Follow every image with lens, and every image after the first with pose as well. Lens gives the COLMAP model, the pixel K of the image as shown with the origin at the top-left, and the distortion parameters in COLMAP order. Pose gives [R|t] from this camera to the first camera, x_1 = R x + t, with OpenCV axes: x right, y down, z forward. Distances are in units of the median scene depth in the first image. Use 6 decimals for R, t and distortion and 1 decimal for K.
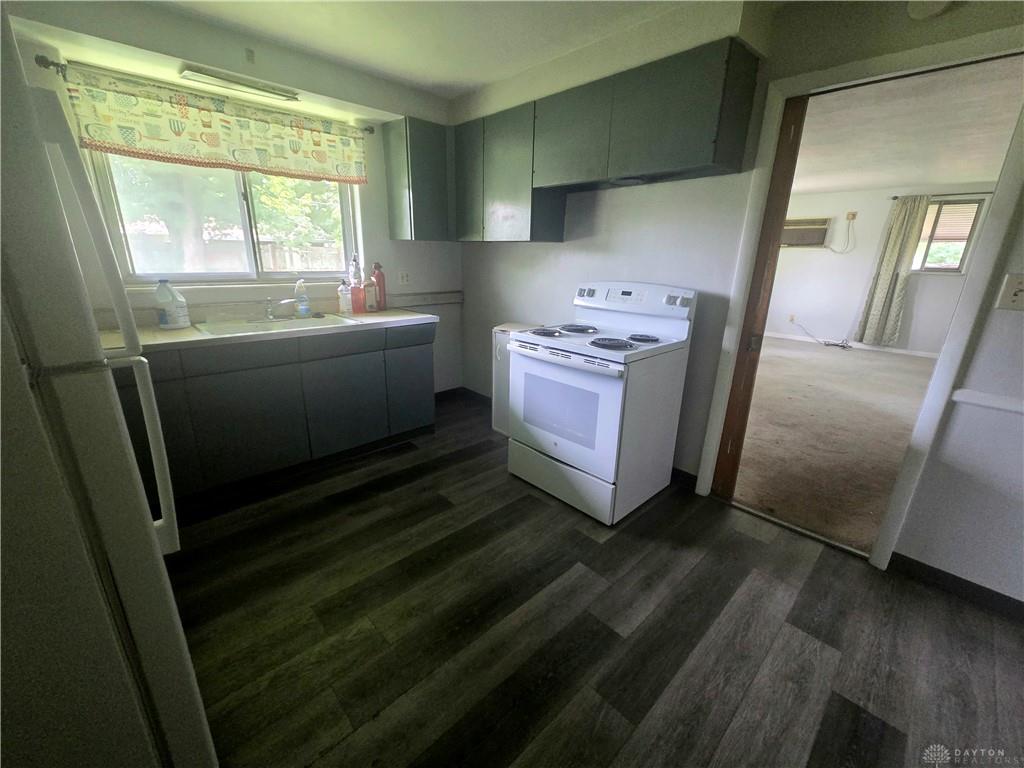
lens RADIAL K [[416.6, 0, 508.6], [0, 416.6, 381.9], [0, 0, 1]] dist [0.001754, -0.000071]
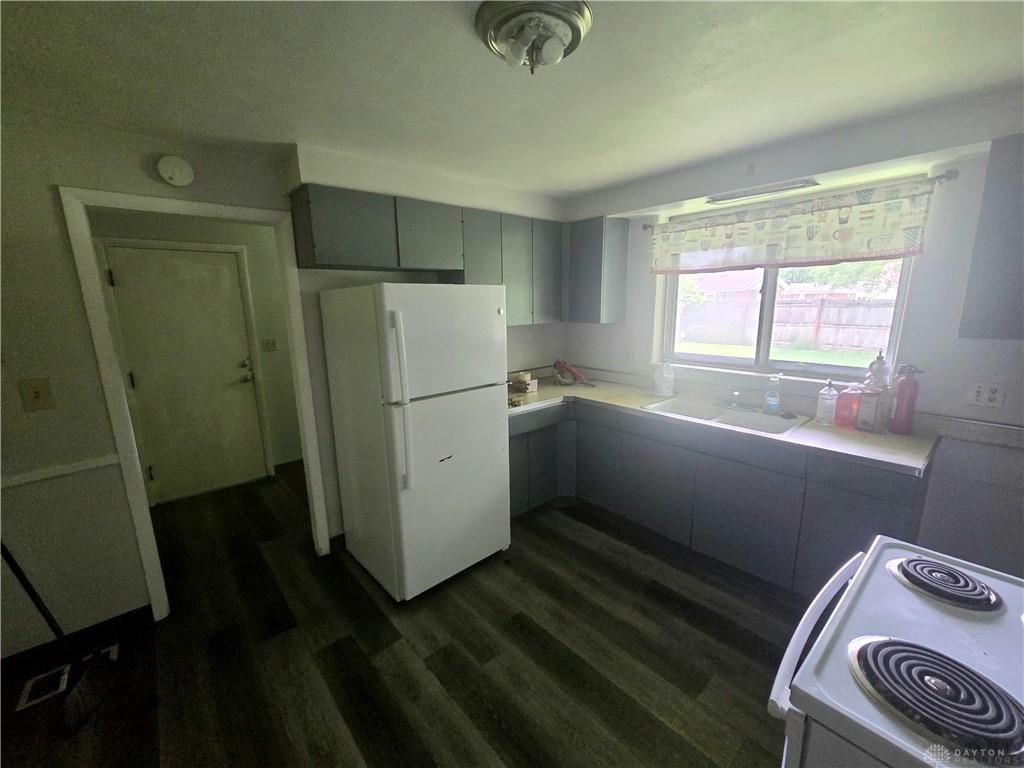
lens RADIAL K [[416.6, 0, 509.1], [0, 416.6, 385.8], [0, 0, 1]] dist [0.001754, -0.000071]
pose [[-0.030439, 0.179185, -0.983344, 0.498233], [-0.281858, 0.942337, 0.180437, -0.260196], [0.958973, 0.282656, 0.021821, 0.504136]]
